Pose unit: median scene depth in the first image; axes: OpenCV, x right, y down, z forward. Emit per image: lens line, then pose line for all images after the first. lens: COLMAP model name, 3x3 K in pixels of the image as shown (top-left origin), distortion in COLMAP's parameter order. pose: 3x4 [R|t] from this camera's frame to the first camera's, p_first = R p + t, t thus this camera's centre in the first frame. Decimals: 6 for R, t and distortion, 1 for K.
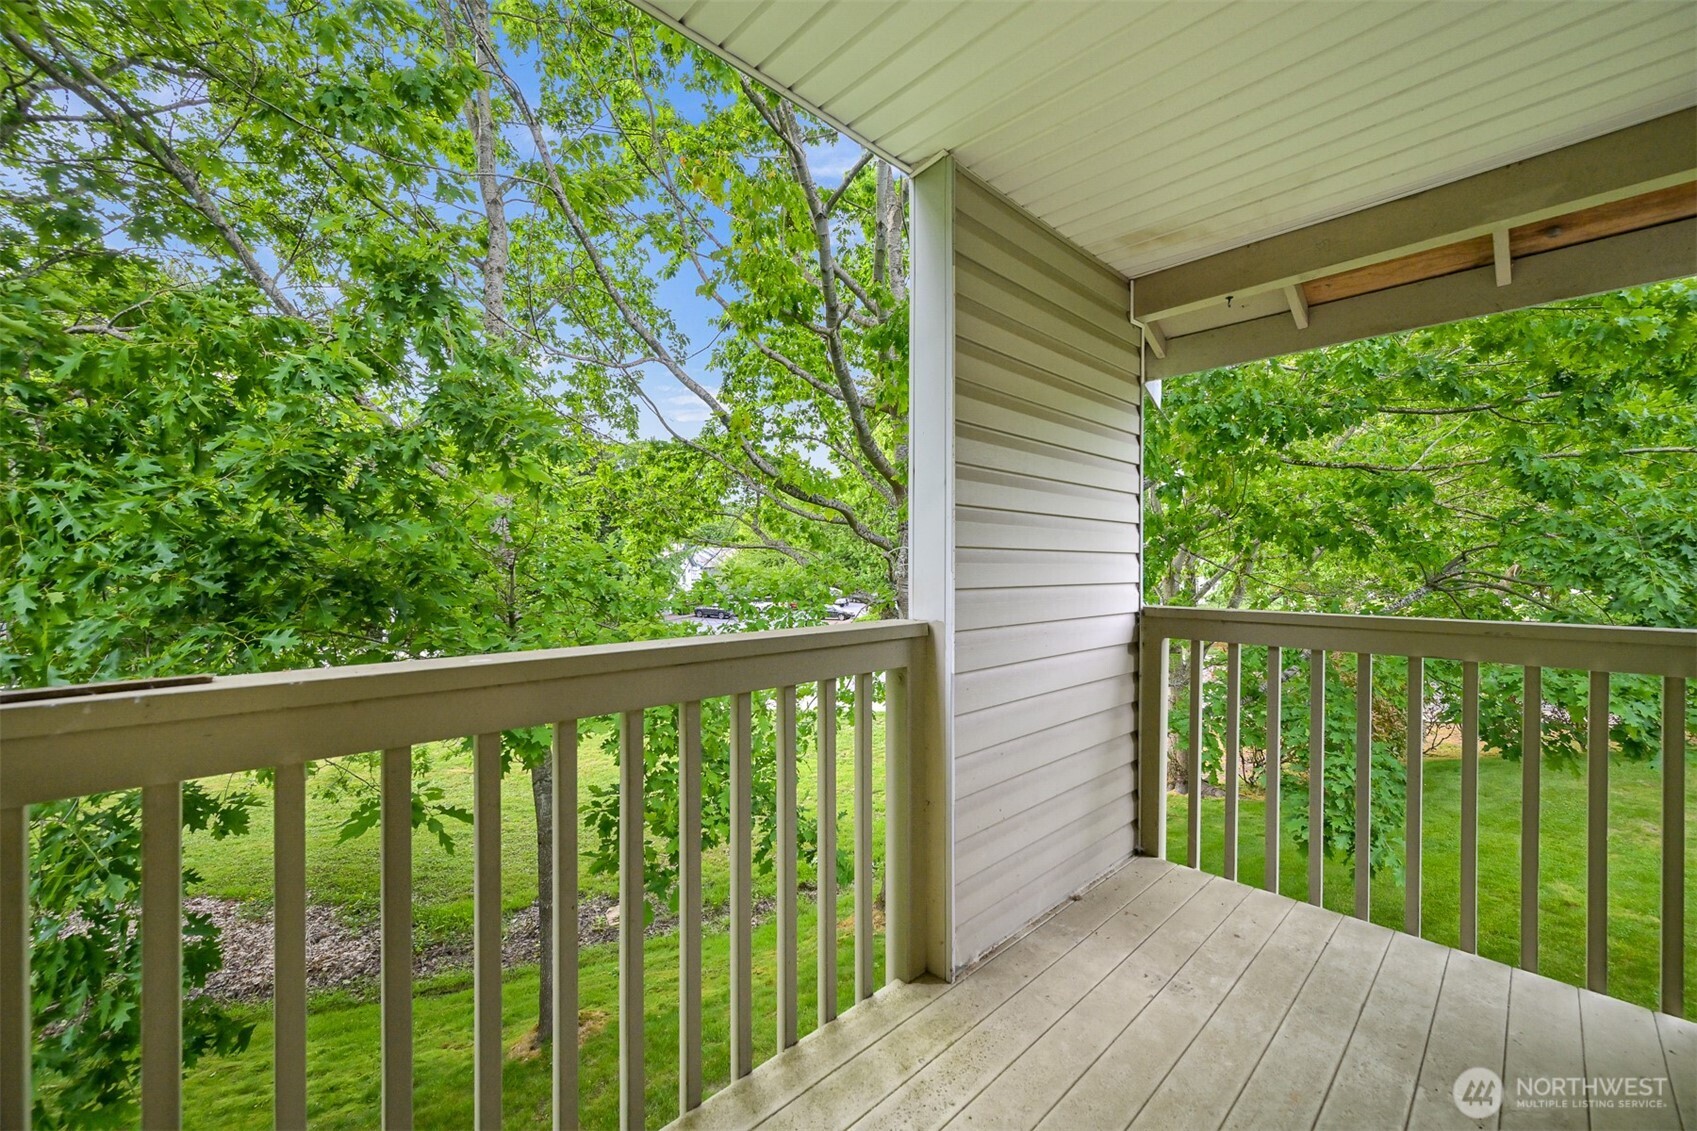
lens RADIAL K [[672.8, 0, 853.7], [0, 672.8, 570.1], [0, 0, 1]] dist [-0.001505, 0.000647]
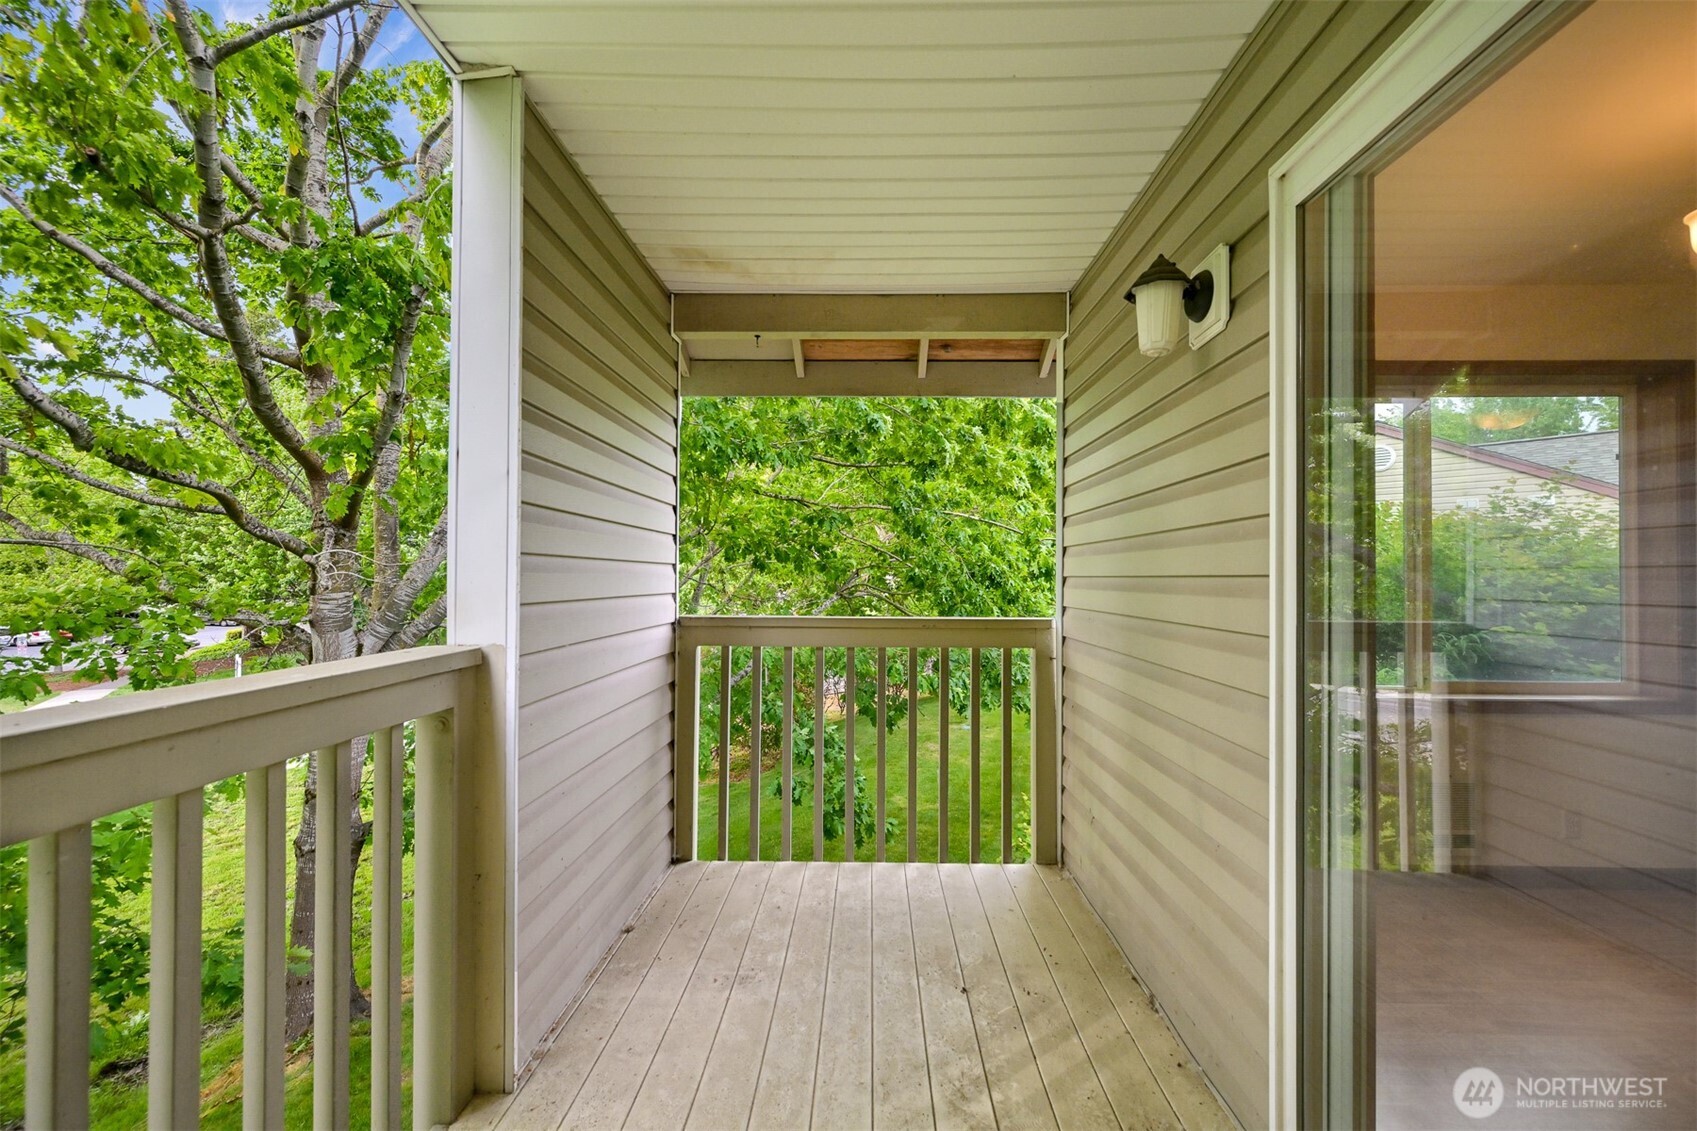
lens RADIAL K [[672.8, 0, 857.5], [0, 672.8, 570.5], [0, 0, 1]] dist [-0.001505, 0.000647]
pose [[0.701846, 0.008843, 0.712273, -0.108062], [-0.000180, 0.999925, -0.012237, -0.003207], [-0.712328, 0.008460, 0.701795, 0.096705]]
